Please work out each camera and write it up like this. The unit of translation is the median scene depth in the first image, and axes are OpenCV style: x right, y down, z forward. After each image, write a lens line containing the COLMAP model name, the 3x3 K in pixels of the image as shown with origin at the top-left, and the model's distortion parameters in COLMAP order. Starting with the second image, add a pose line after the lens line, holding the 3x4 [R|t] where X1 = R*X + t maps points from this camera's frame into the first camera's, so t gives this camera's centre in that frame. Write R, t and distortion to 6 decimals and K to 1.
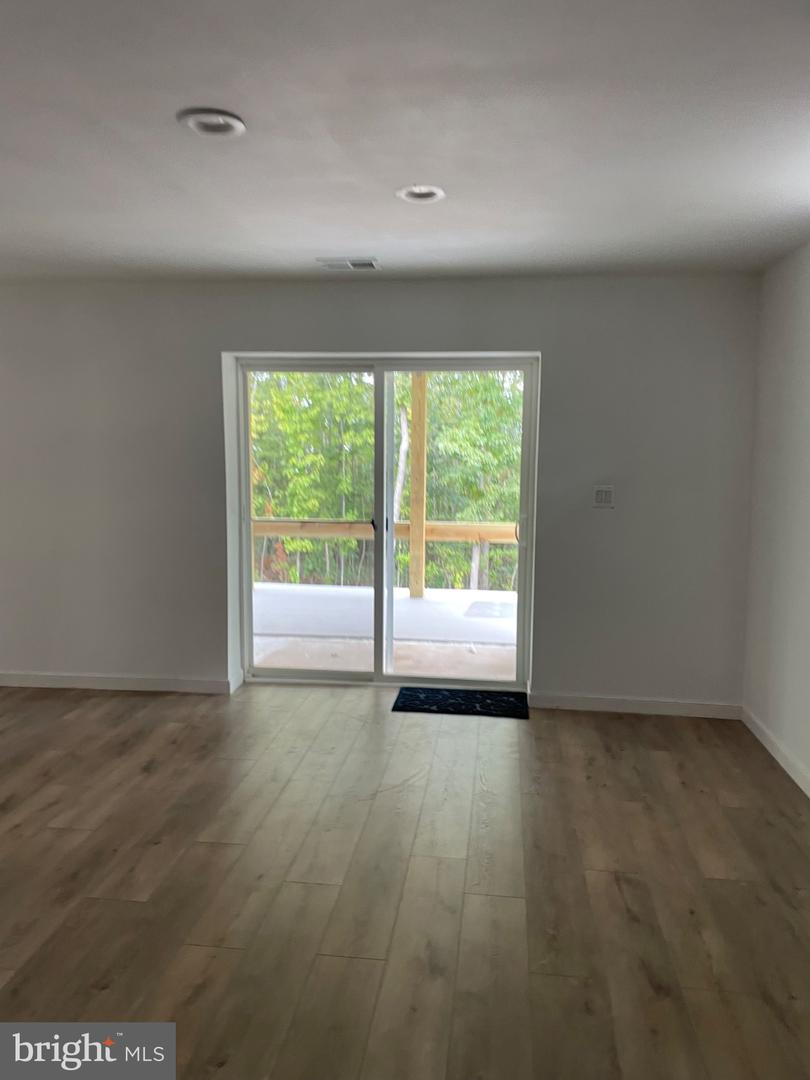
lens RADIAL K [[811.8, 0, 407.7], [0, 811.8, 568.8], [0, 0, 1]] dist [-0.001000, -0.137123]
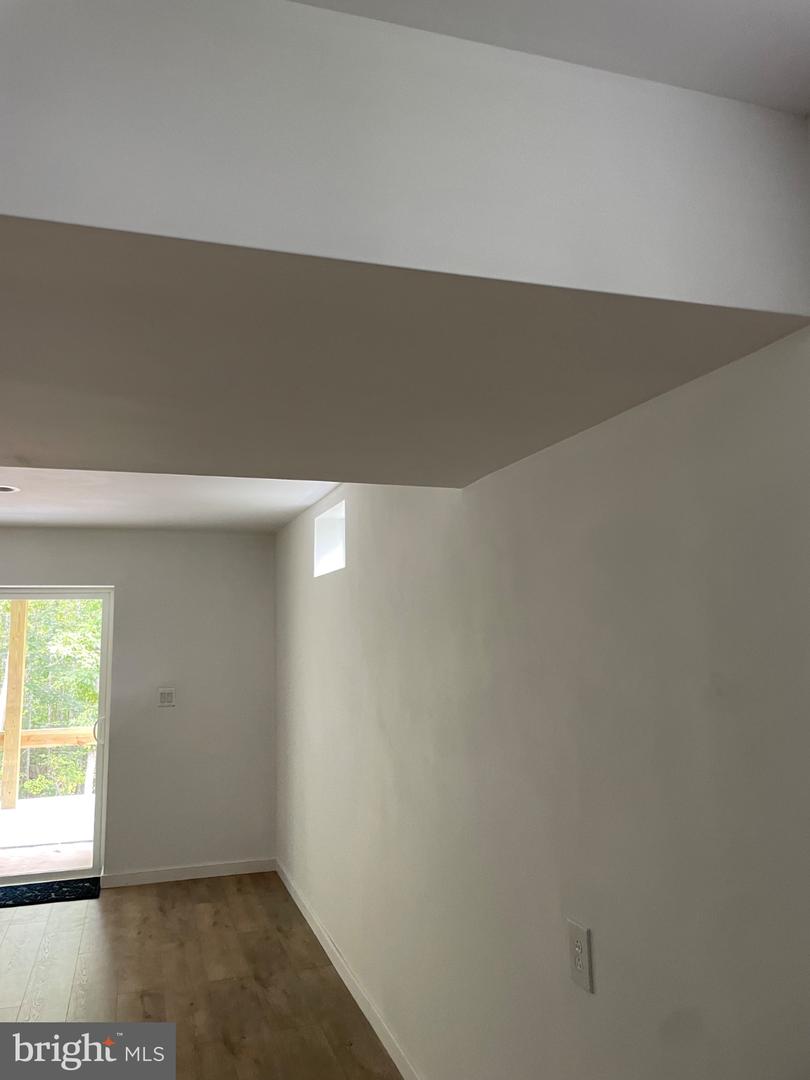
lens RADIAL K [[806.5, 0, 398.6], [0, 806.5, 536.9], [0, 0, 1]] dist [0.101583, -0.137775]
pose [[0.909945, 0.029920, 0.413649, 0.038004], [0.084545, 0.963067, -0.255643, 0.025109], [-0.406021, 0.267593, 0.873809, -0.323210]]
